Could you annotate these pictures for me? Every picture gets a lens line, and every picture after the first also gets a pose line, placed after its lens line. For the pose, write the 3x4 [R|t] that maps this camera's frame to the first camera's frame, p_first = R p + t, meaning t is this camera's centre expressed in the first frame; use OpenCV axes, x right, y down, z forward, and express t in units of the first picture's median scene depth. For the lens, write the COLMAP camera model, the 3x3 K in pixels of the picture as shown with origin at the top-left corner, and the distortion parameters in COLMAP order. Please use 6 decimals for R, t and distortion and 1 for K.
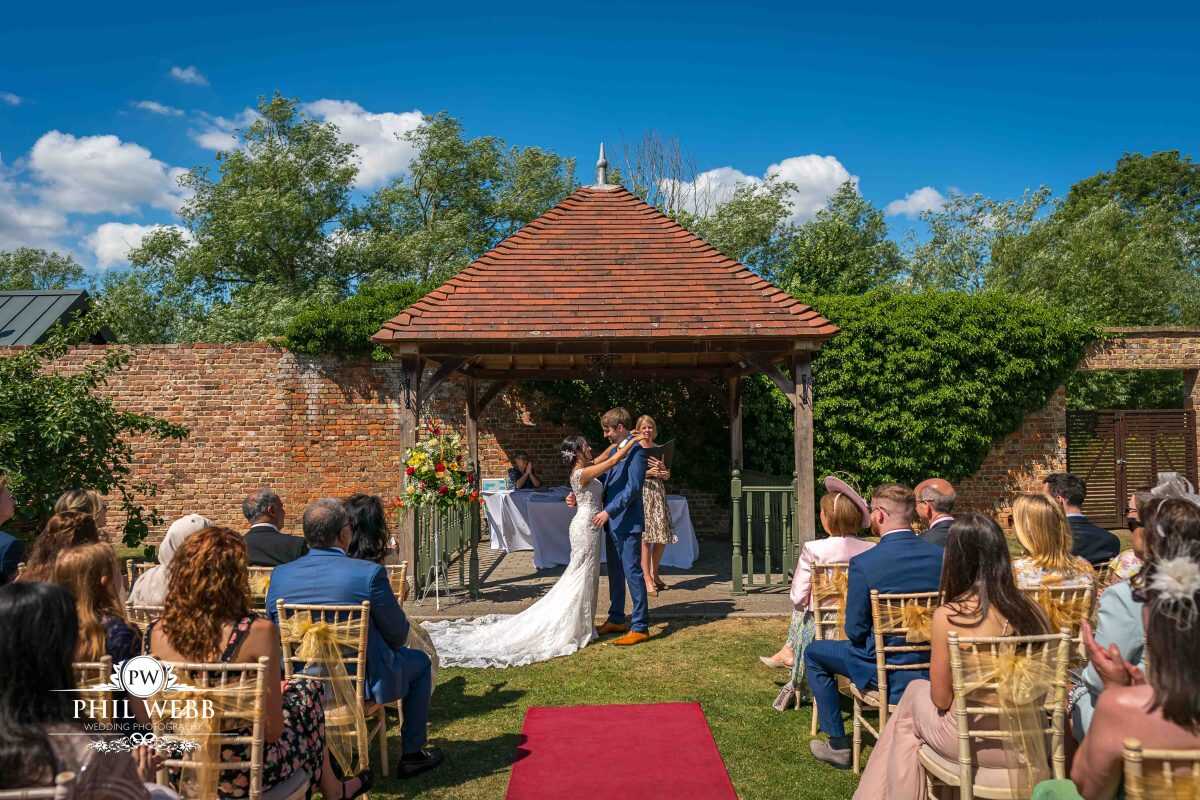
lens RADIAL K [[815.1, 0, 593.1], [0, 815.1, 398.5], [0, 0, 1]] dist [-0.007678, 0.011980]
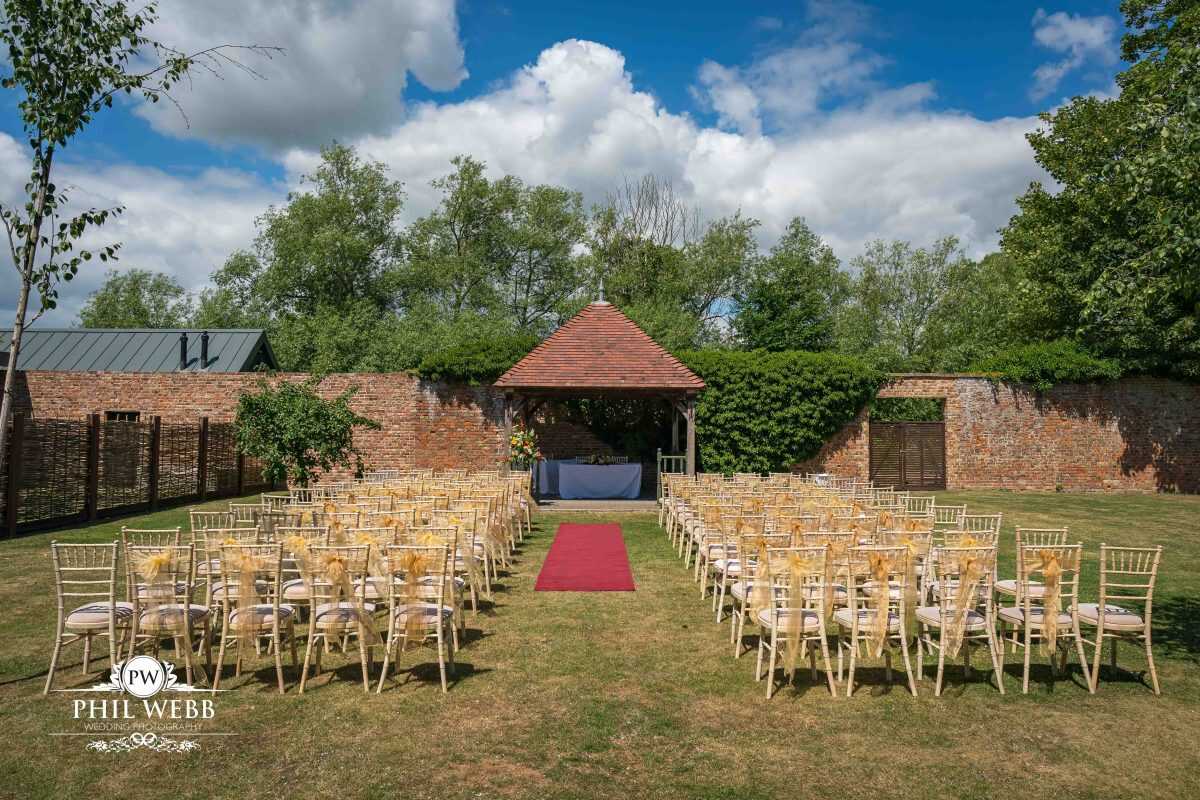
lens RADIAL K [[815.1, 0, 615.3], [0, 815.1, 374.8], [0, 0, 1]] dist [-0.007678, 0.011980]
pose [[0.999506, 0.018948, 0.025073, 0.000140], [-0.018380, 0.999574, -0.022683, -0.036185], [-0.025492, 0.022211, 0.999428, -0.754903]]
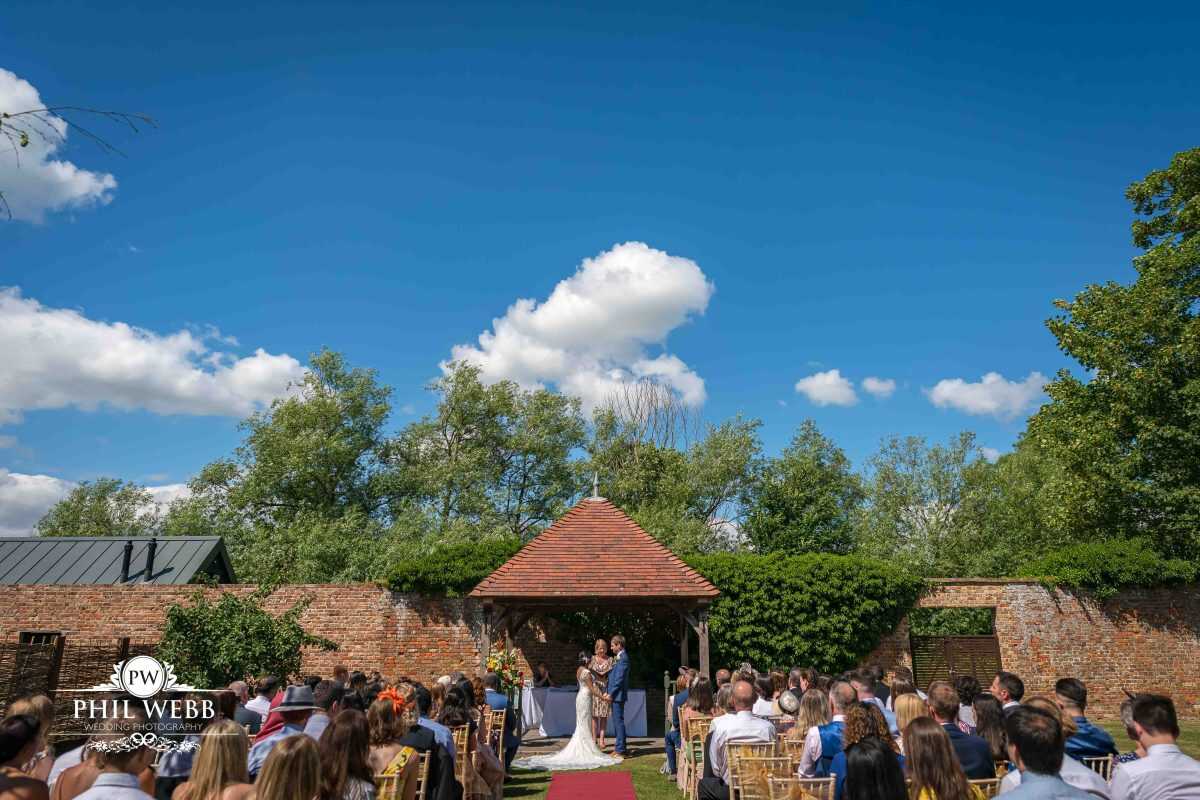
lens RADIAL K [[815.1, 0, 611.2], [0, 815.1, 410.4], [0, 0, 1]] dist [-0.007678, 0.011980]
pose [[0.999802, 0.012752, 0.015280, 0.011857], [-0.008737, 0.971056, -0.238694, -0.025920], [-0.017882, 0.238513, 0.970975, -0.560144]]
